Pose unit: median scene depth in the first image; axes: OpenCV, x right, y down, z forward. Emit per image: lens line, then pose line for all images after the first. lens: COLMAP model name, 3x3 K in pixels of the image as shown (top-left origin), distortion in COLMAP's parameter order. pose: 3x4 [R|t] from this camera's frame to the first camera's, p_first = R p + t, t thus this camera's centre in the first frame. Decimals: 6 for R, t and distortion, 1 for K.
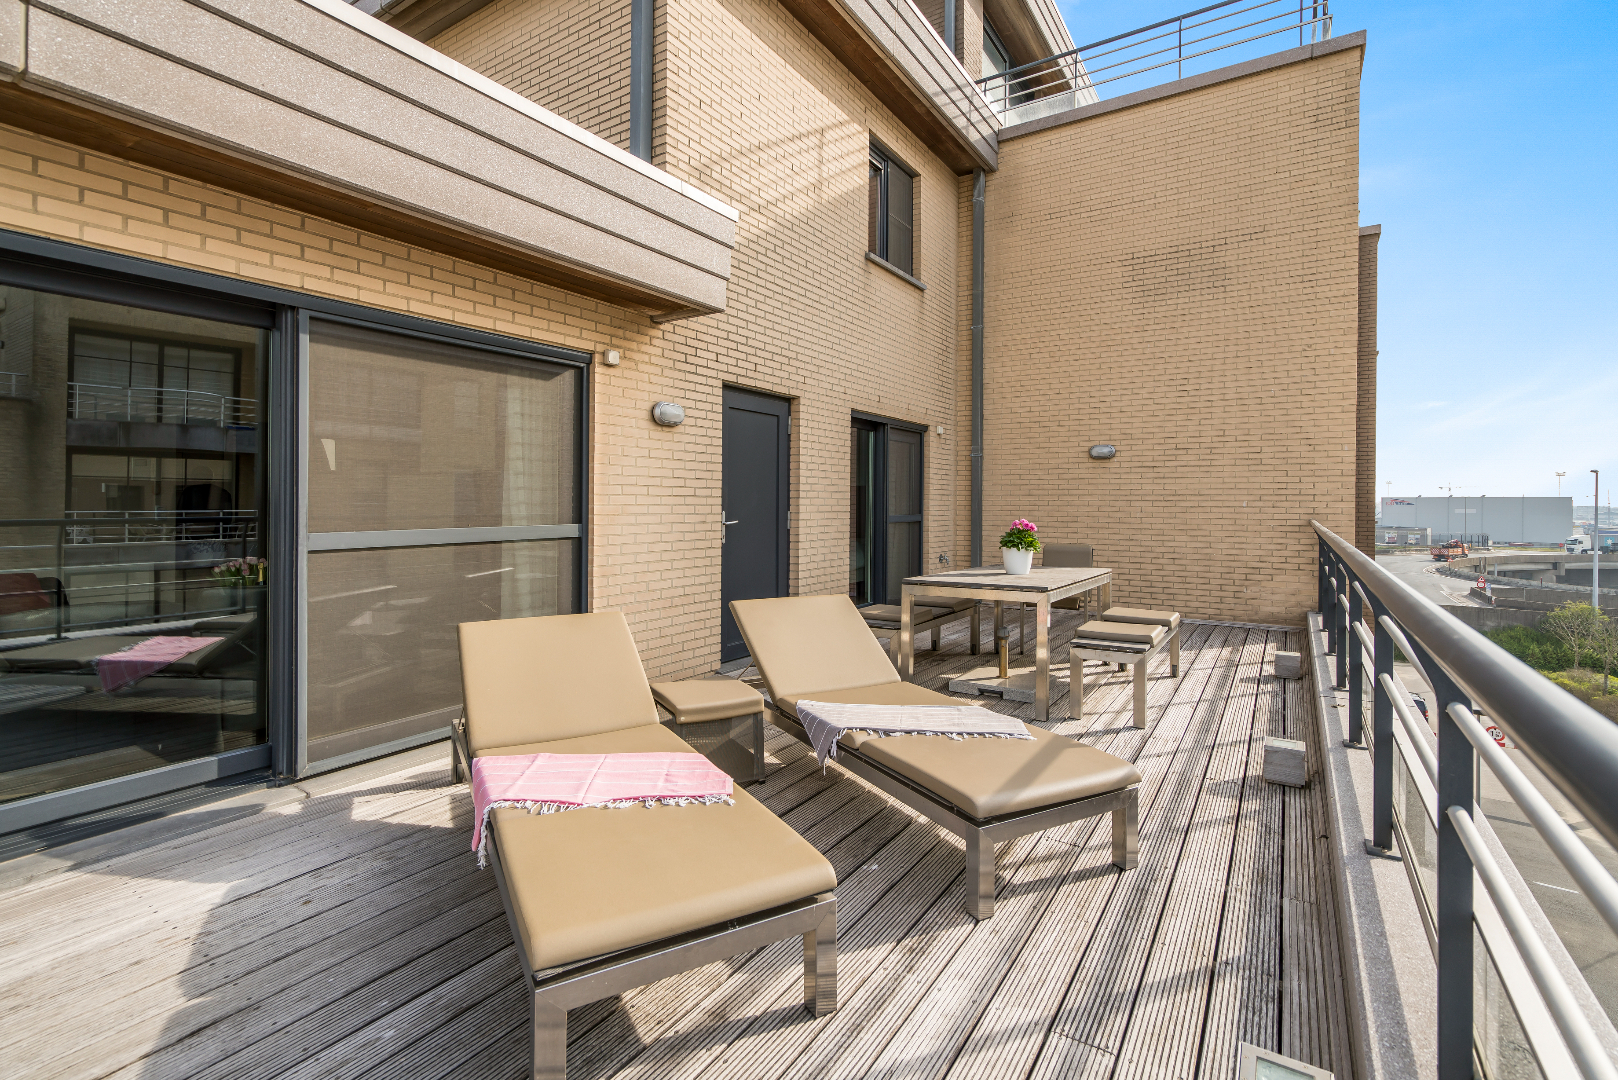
lens RADIAL K [[739.3, 0, 814.9], [0, 739.3, 501.7], [0, 0, 1]] dist [-0.001297, 0.000668]
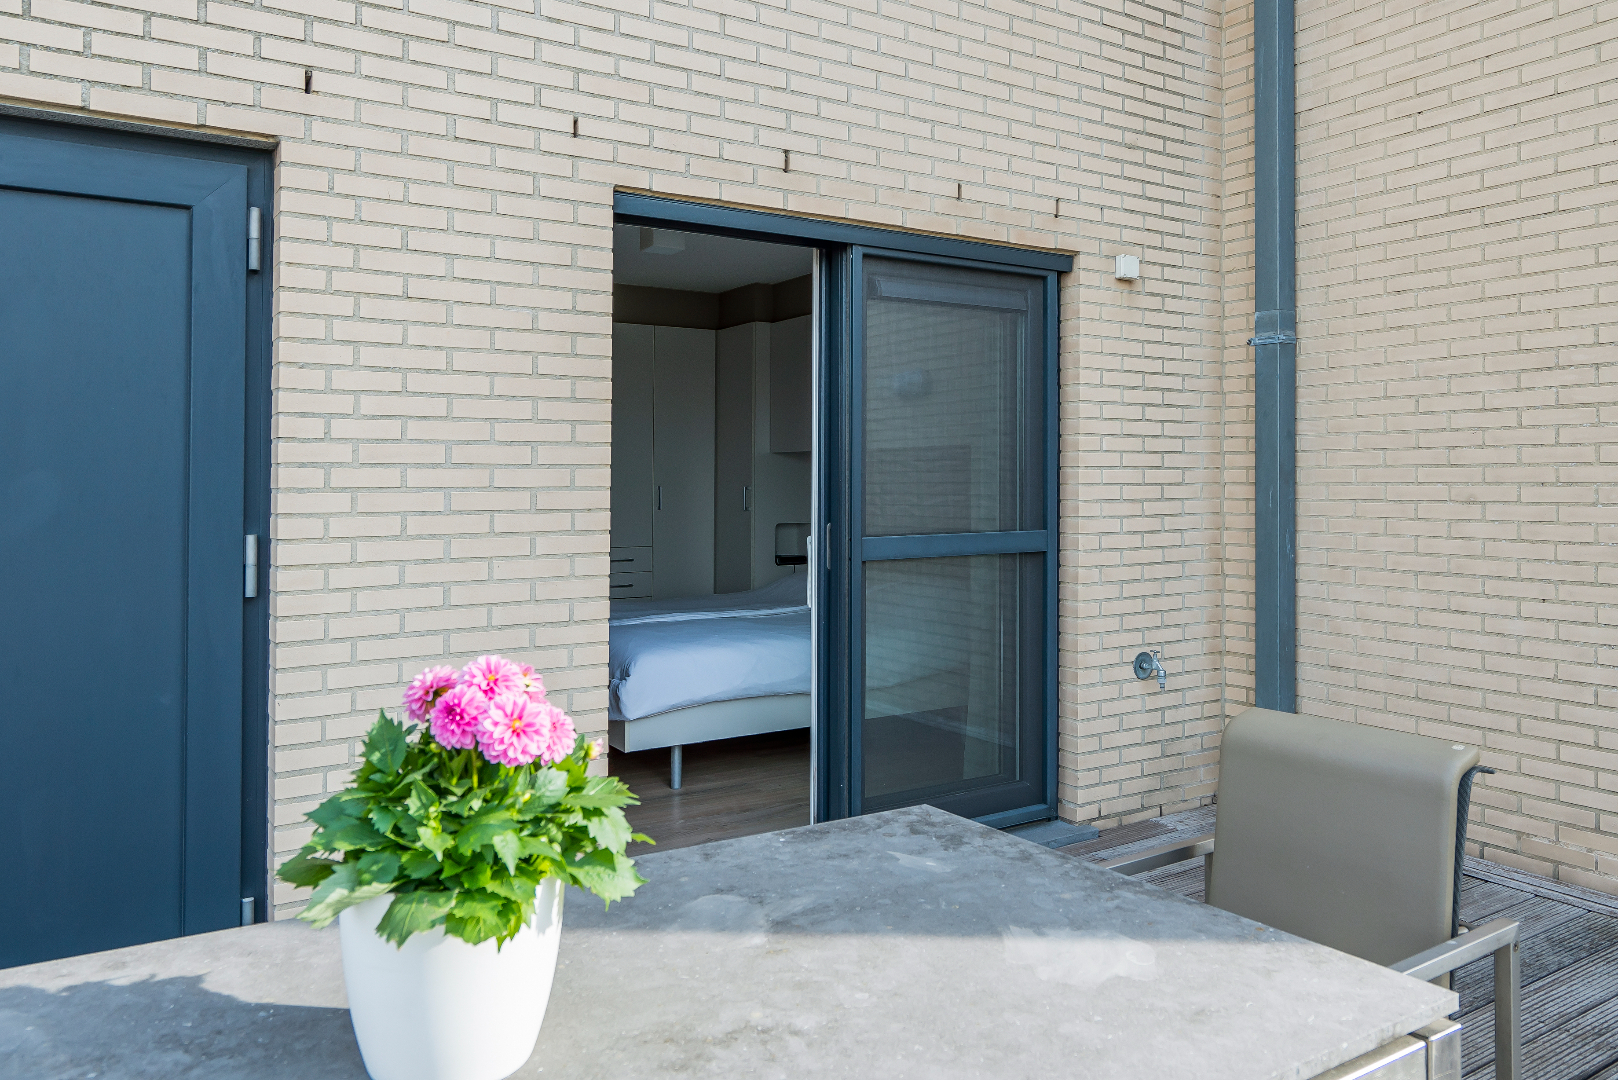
lens RADIAL K [[1145.1, 0, 831.3], [0, 1145.1, 443.9], [0, 0, 1]] dist [-0.001056, -0.001430]
pose [[0.909496, -0.009616, -0.415601, 0.273657], [0.001196, 0.999789, -0.020515, -0.010068], [0.415711, 0.018161, 0.909315, 0.523665]]
